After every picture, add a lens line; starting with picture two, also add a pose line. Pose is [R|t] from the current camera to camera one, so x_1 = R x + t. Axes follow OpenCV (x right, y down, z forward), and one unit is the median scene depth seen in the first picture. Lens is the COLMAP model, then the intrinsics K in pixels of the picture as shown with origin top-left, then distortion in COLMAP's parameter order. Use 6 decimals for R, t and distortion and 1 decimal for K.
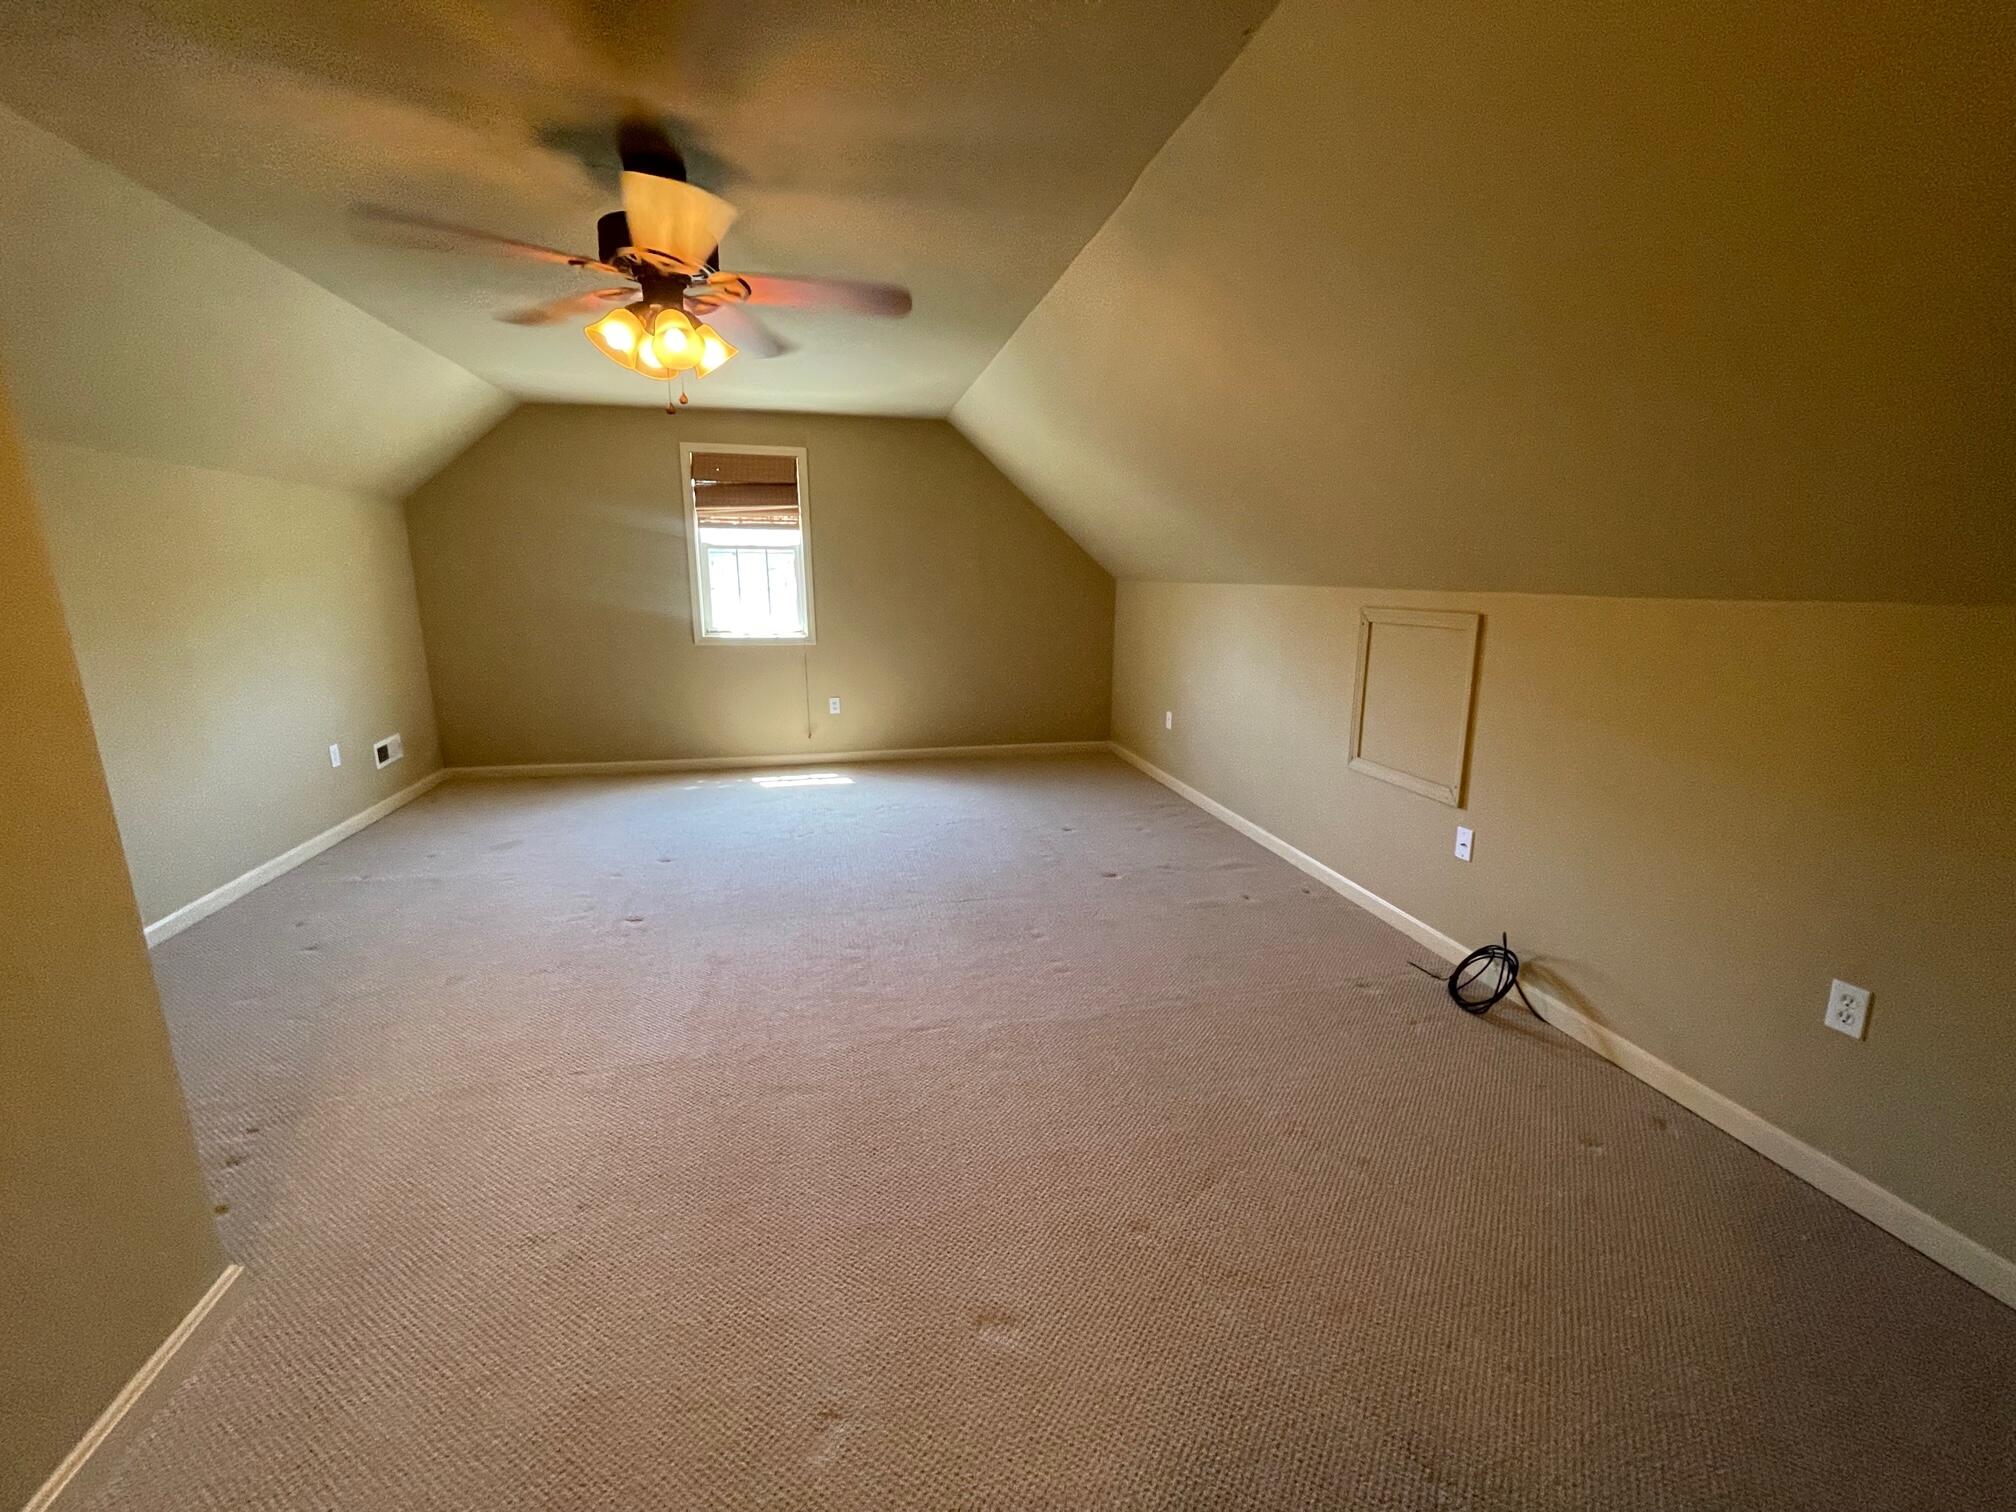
lens RADIAL K [[812.8, 0, 1005.1], [0, 812.8, 757.8], [0, 0, 1]] dist [0.002999, -0.002044]
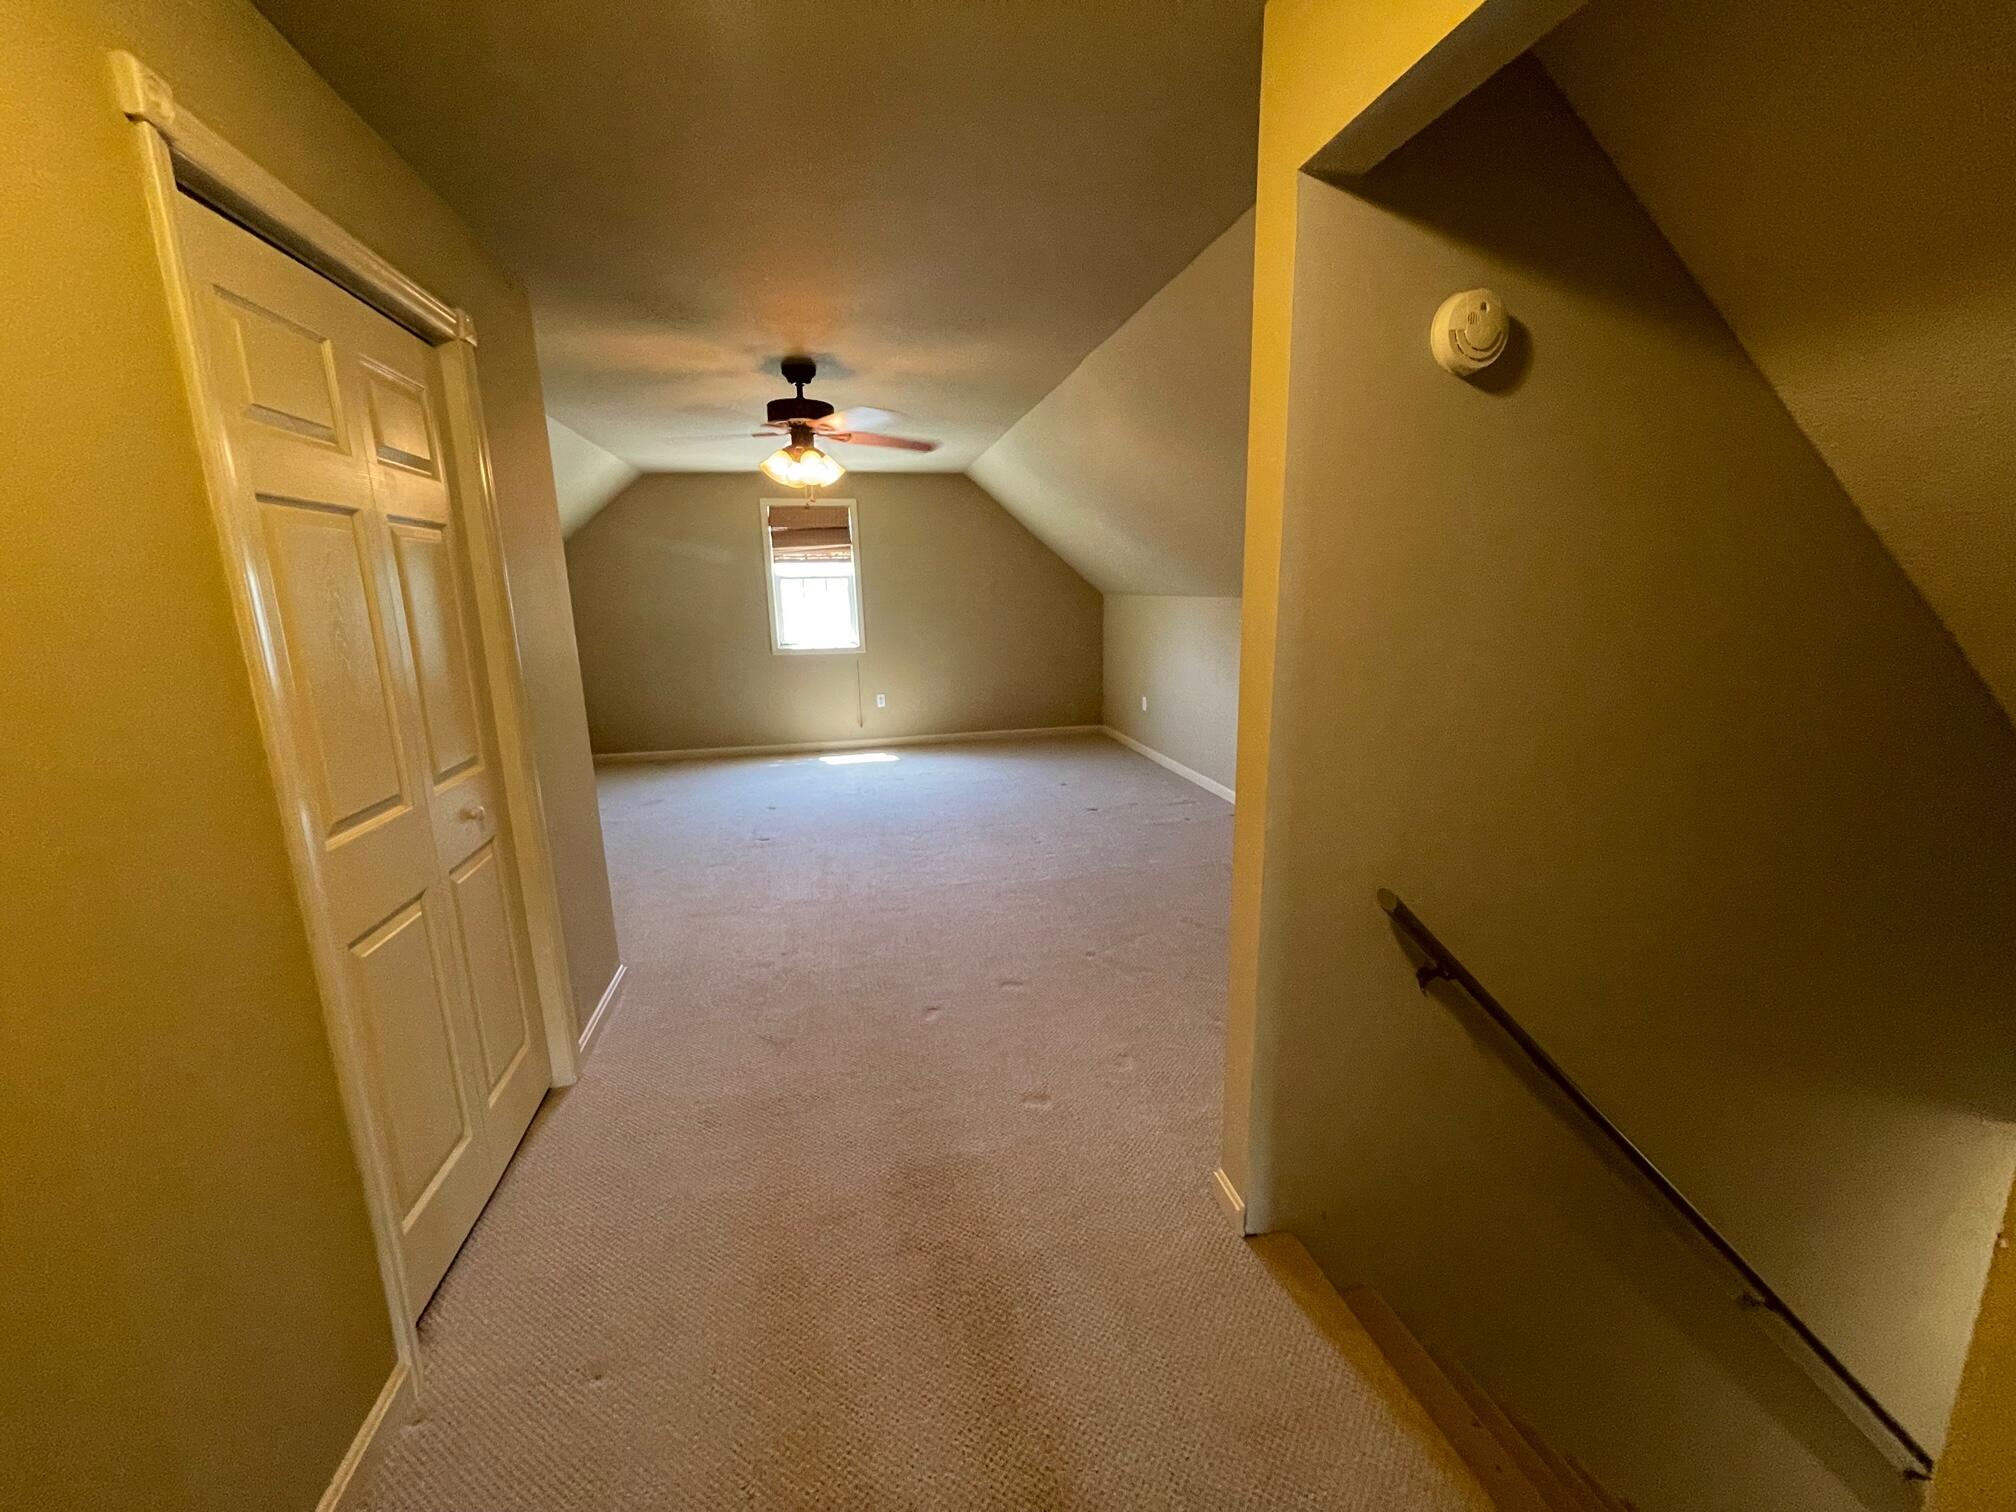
lens RADIAL K [[812.8, 0, 1012.3], [0, 812.8, 755.2], [0, 0, 1]] dist [0.002999, -0.002044]
pose [[0.999616, -0.024675, -0.012649, 0.007777], [0.024460, 0.999559, -0.016866, 0.049976], [0.013059, 0.016551, 0.999778, -0.272264]]
